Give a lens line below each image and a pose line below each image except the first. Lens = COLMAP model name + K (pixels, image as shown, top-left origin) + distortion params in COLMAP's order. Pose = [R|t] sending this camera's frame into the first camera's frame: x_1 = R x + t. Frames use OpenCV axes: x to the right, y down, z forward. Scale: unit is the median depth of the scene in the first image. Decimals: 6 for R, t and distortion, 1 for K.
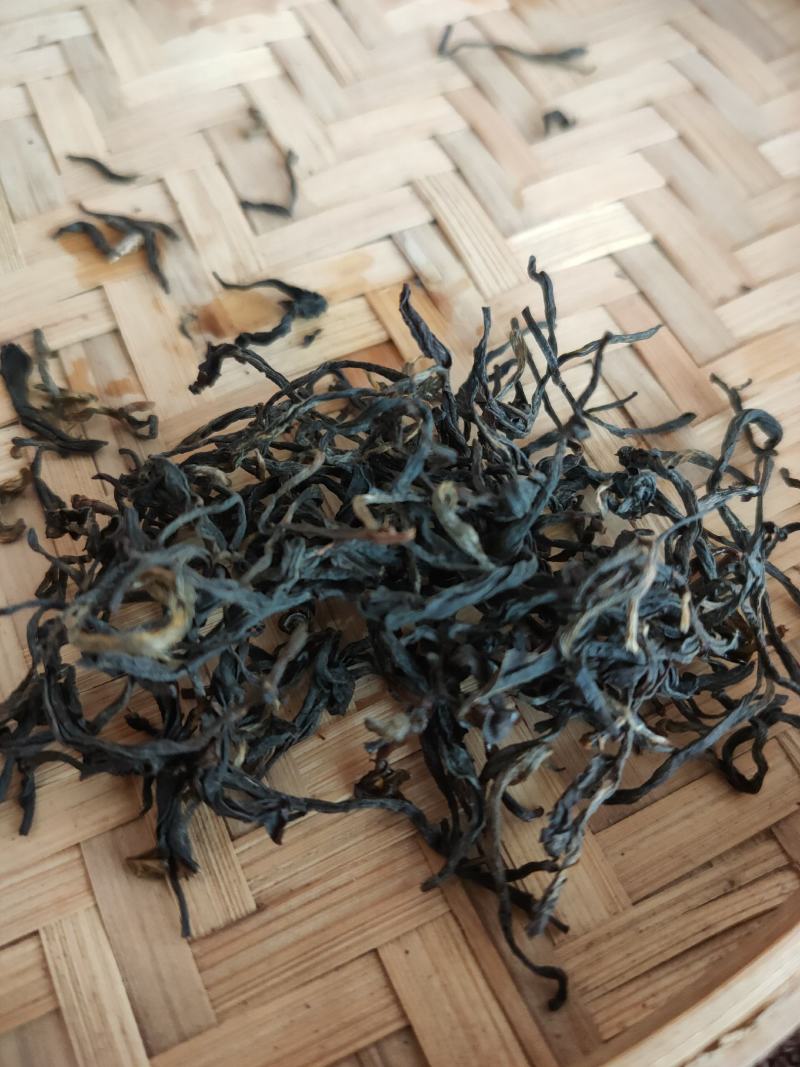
lens RADIAL K [[913.0, 0, 400.0], [0, 913.0, 533.5], [0, 0, 1]] dist [-0.066357, -0.005965]
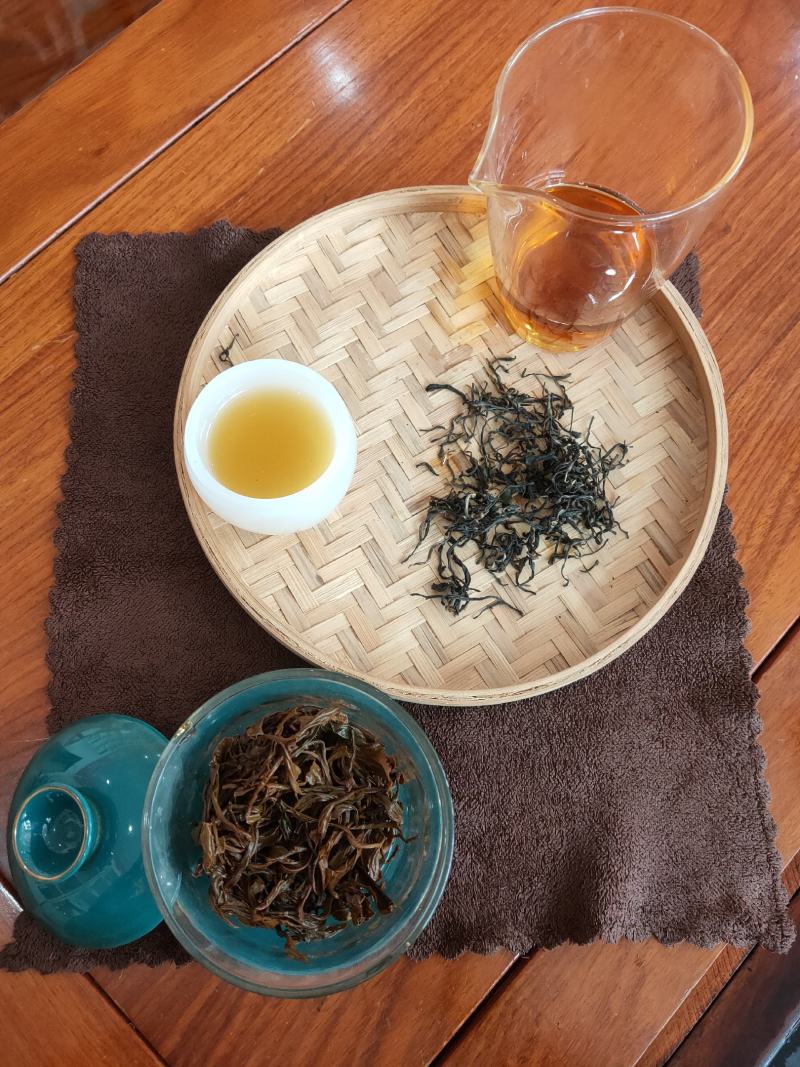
lens RADIAL K [[832.1, 0, 377.2], [0, 832.1, 533.6], [0, 0, 1]] dist [0.008245, 0.001191]
pose [[0.995776, -0.091729, -0.003989, -0.843291], [0.090789, 0.977235, 0.191751, -0.985003], [-0.013691, -0.191303, 0.981435, -3.104613]]
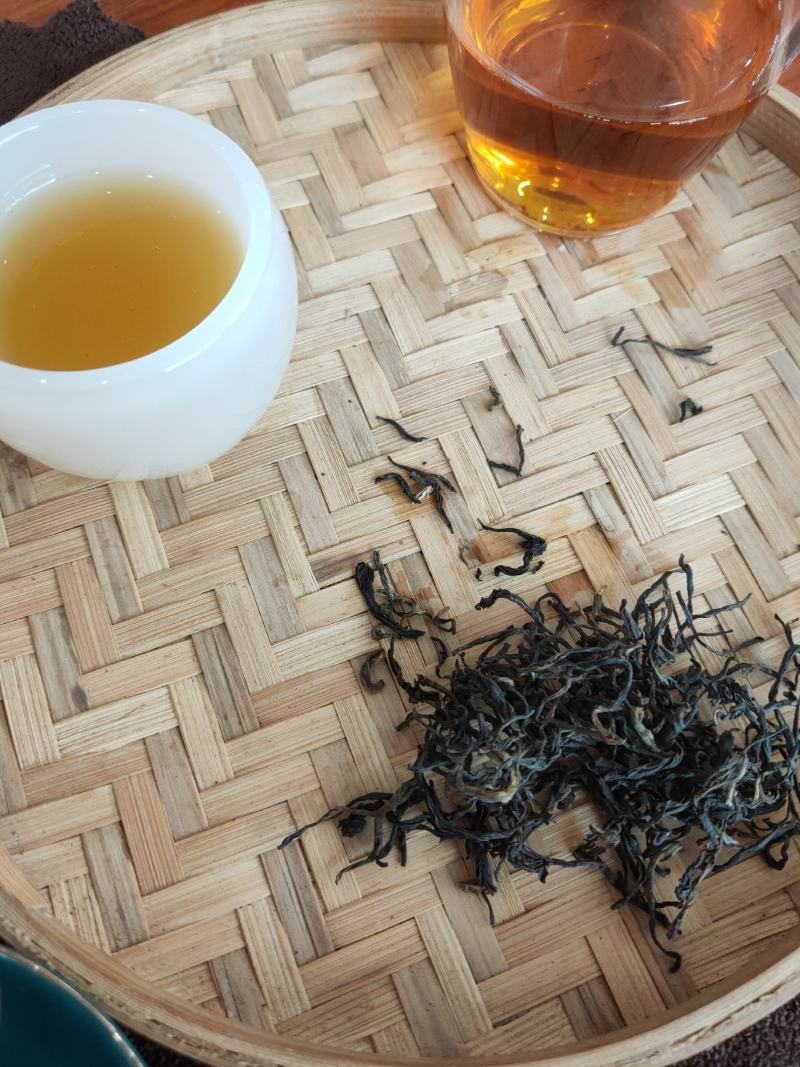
lens RADIAL K [[850.8, 0, 400.0], [0, 850.8, 533.5], [0, 0, 1]] dist [0.003741, -0.061968]
pose [[0.997551, 0.069133, -0.010622, -0.455811], [-0.067771, 0.992905, 0.097711, -0.556373], [0.017301, -0.096752, 0.995158, -0.763007]]
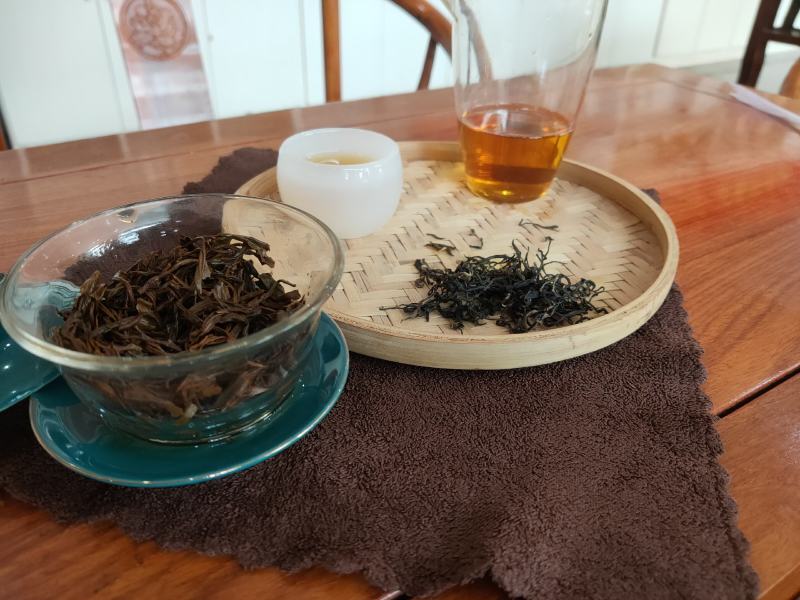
lens RADIAL K [[623.9, 0, 400.0], [0, 623.9, 300.0], [0, 0, 1]] dist [0.008245, 0.001191]
pose [[0.986509, 0.101323, -0.128583, -0.142929], [-0.151840, 0.859916, -0.487328, 1.887132], [0.061193, 0.500277, 0.863700, -1.994310]]
